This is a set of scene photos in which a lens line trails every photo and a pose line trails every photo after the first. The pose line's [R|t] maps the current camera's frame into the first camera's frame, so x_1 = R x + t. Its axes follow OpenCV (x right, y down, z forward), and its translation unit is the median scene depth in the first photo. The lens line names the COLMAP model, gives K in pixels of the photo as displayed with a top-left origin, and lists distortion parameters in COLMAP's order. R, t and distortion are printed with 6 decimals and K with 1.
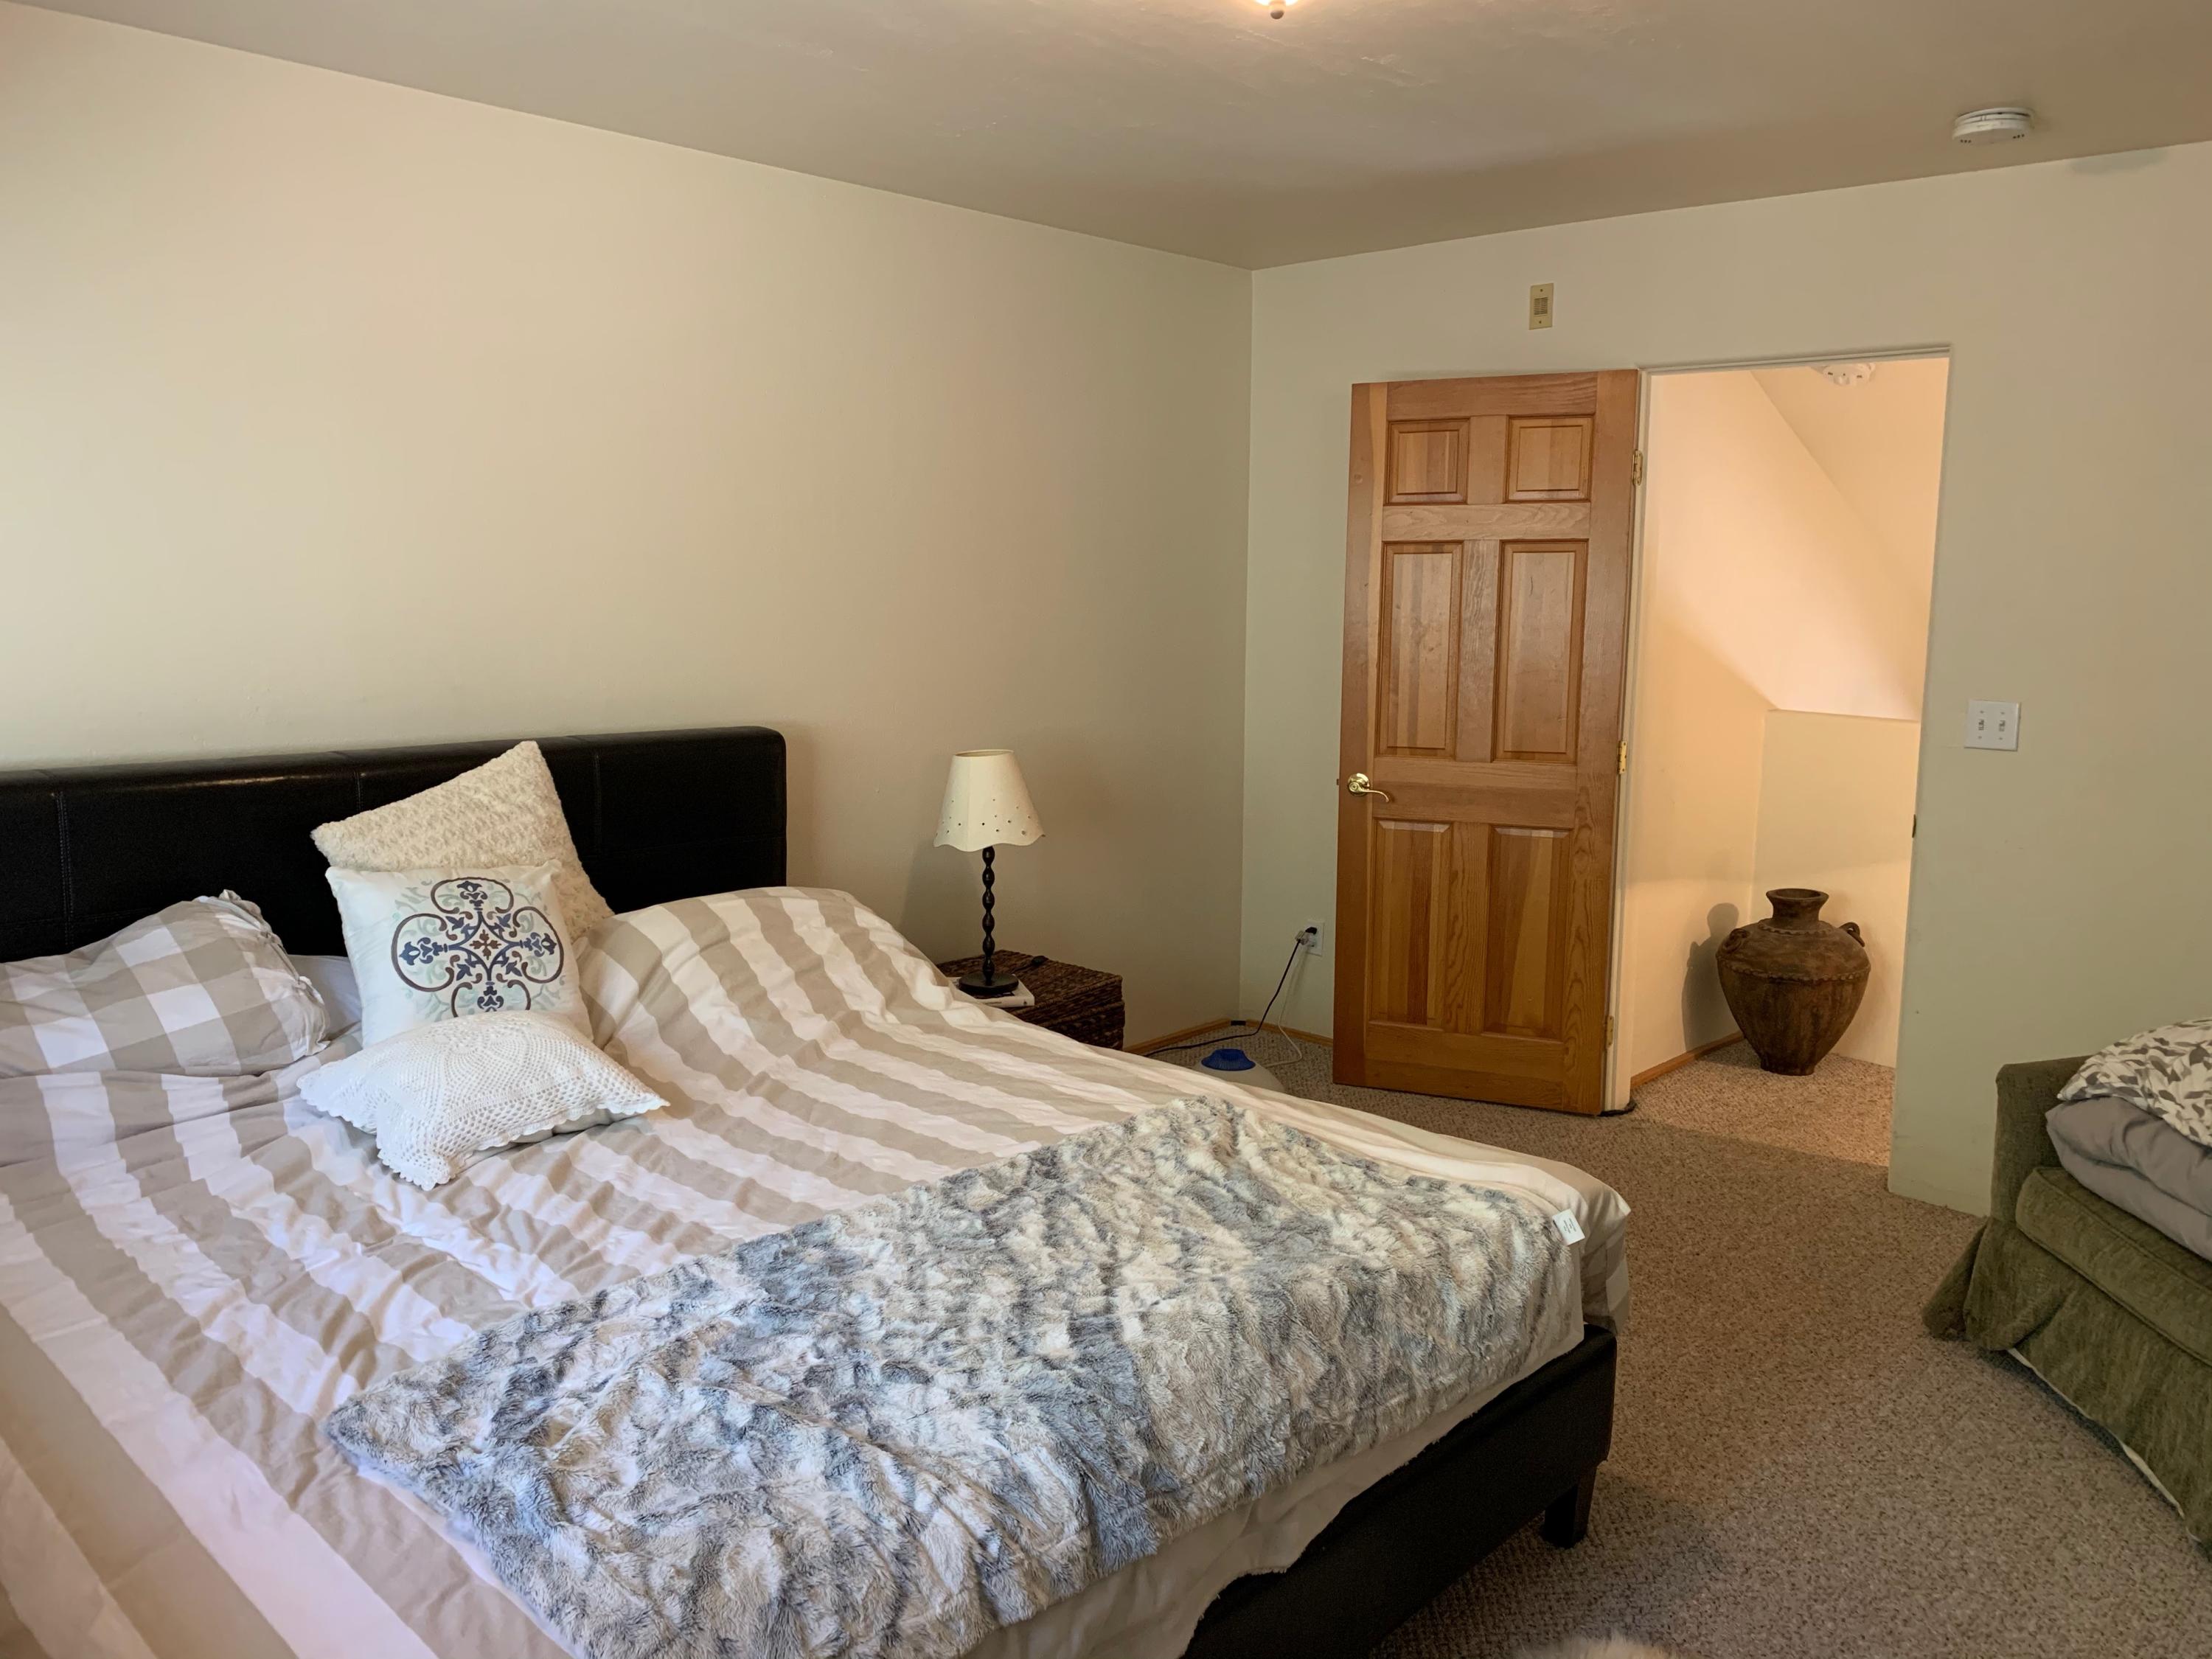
lens RADIAL K [[1666.6, 0, 1145.2], [0, 1666.6, 831.7], [0, 0, 1]] dist [0.092721, -0.190107]
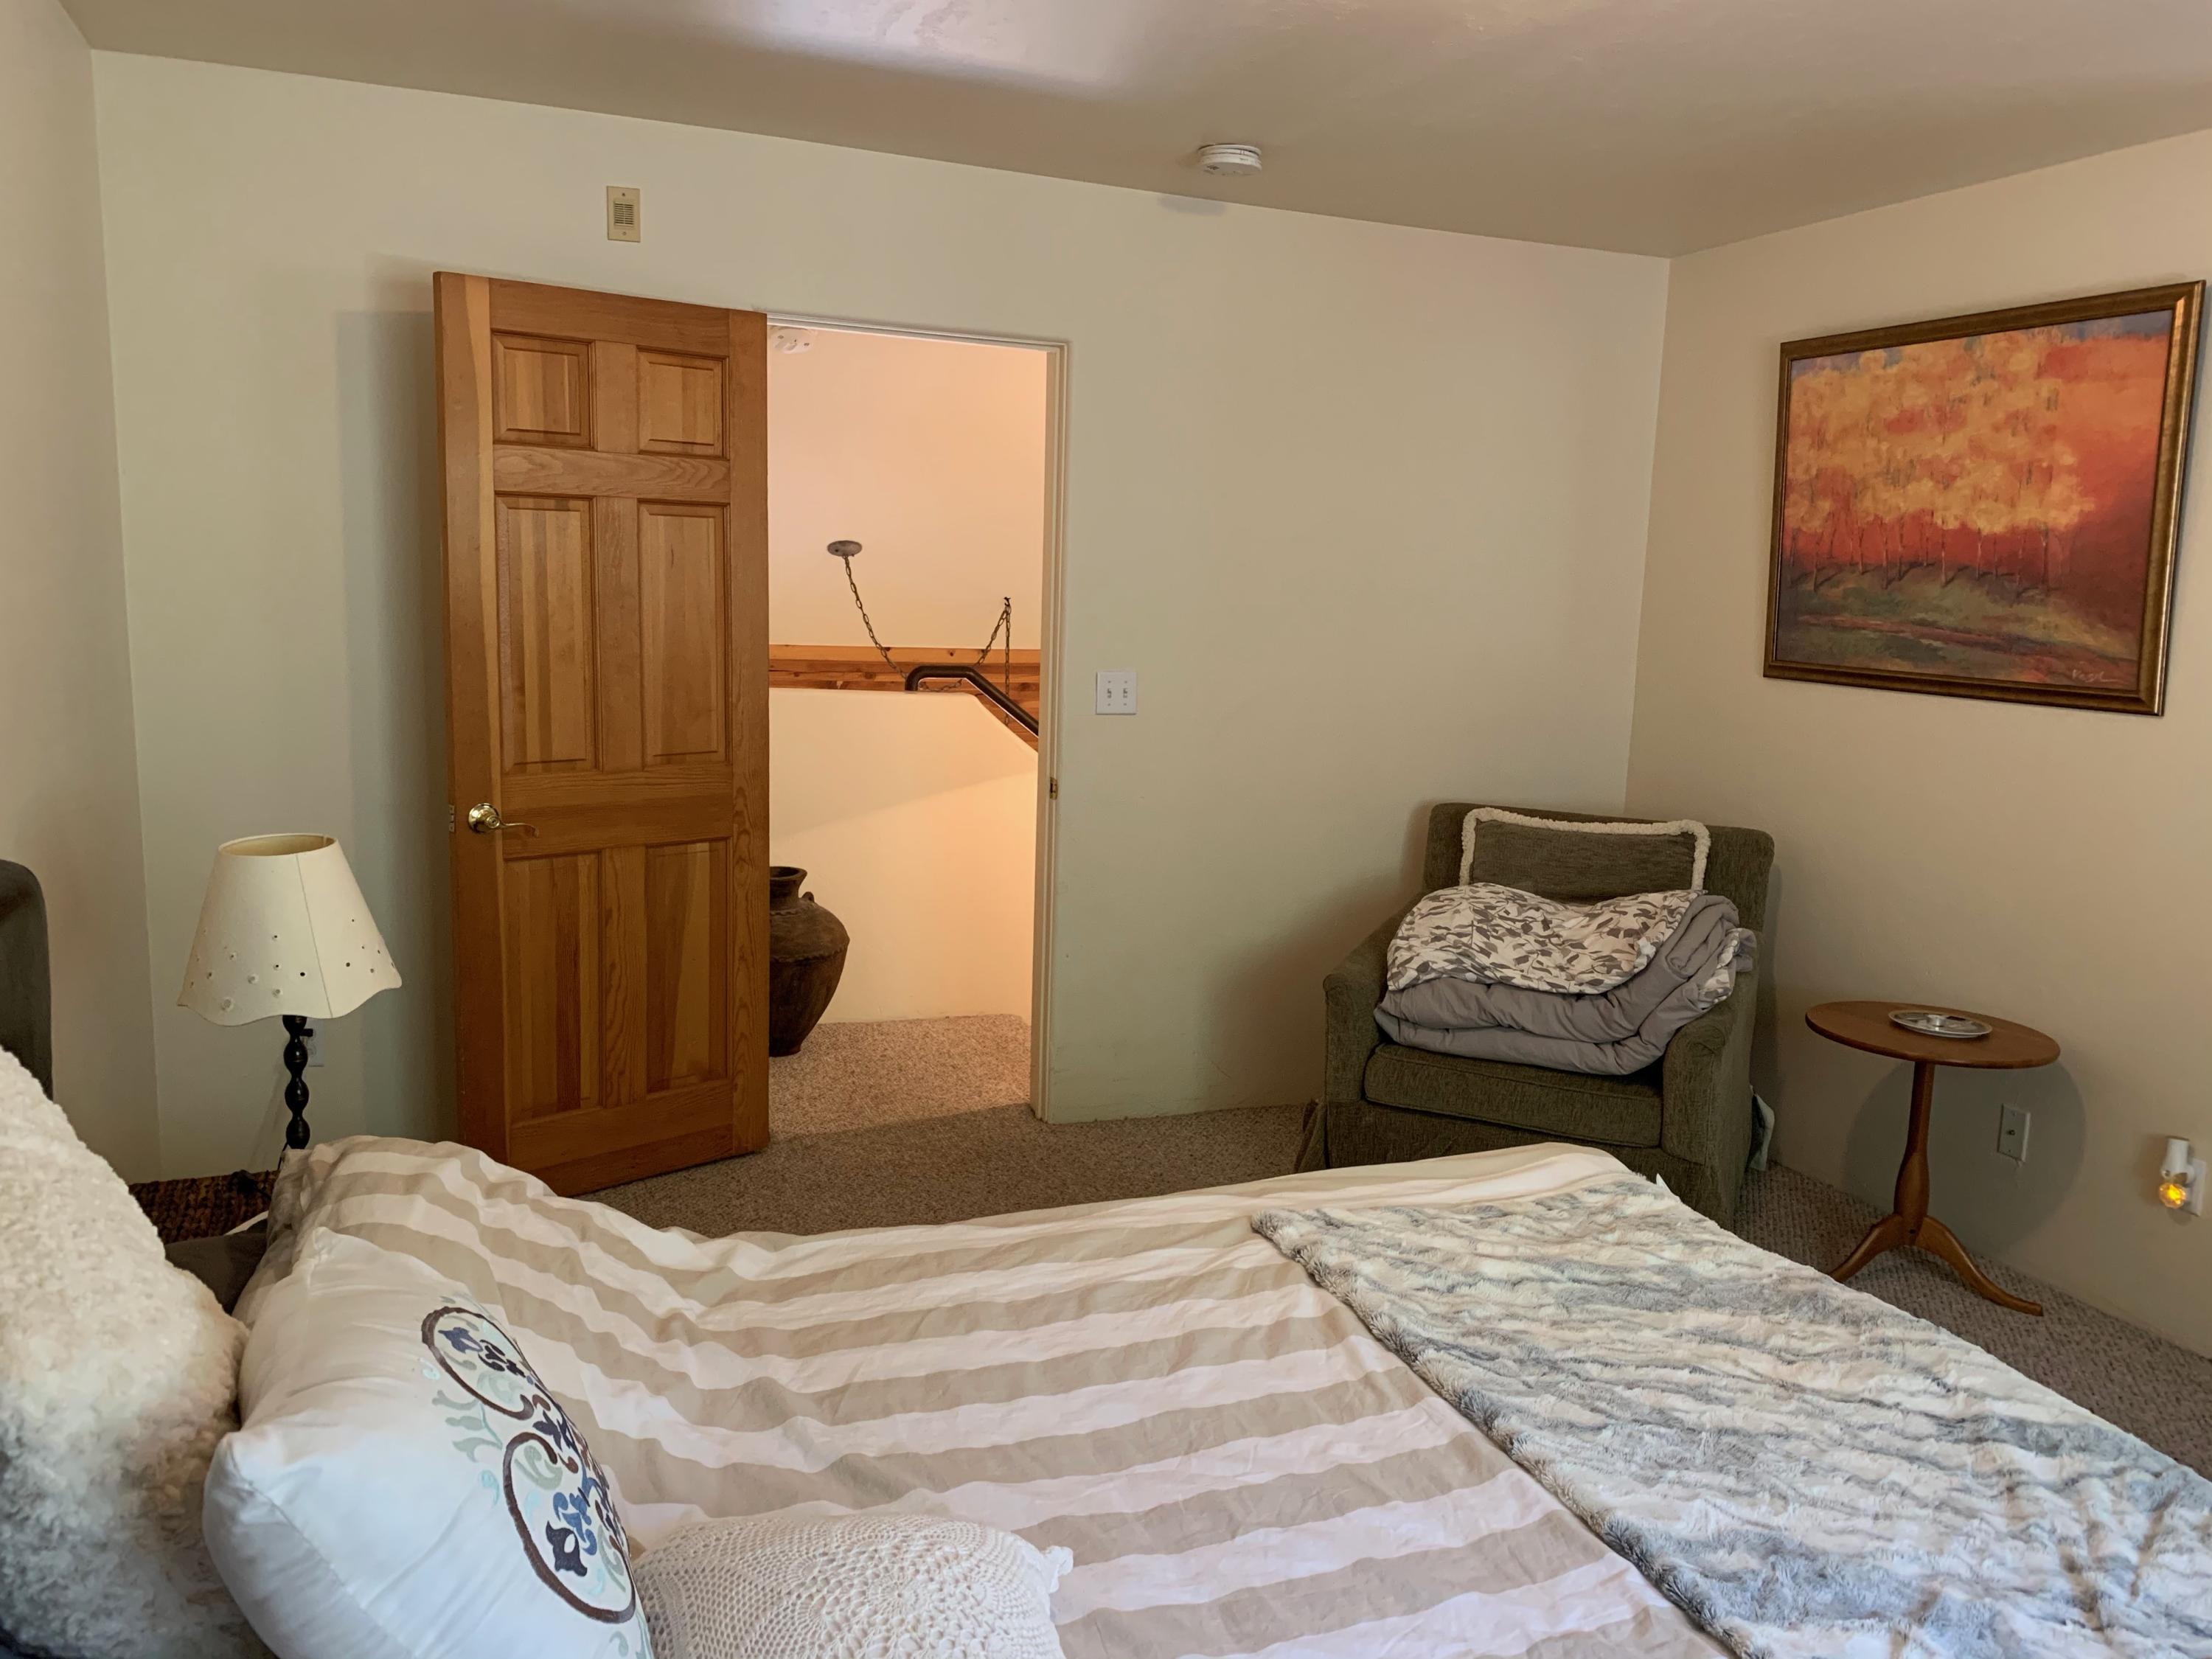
lens RADIAL K [[1665.3, 0, 1151.4], [0, 1665.3, 817.4], [0, 0, 1]] dist [0.040355, -0.047501]
pose [[0.432836, -0.131300, 0.891859, -0.423975], [0.104510, 0.989974, 0.095024, -0.071167], [-0.895394, 0.052079, 0.442219, 0.422459]]
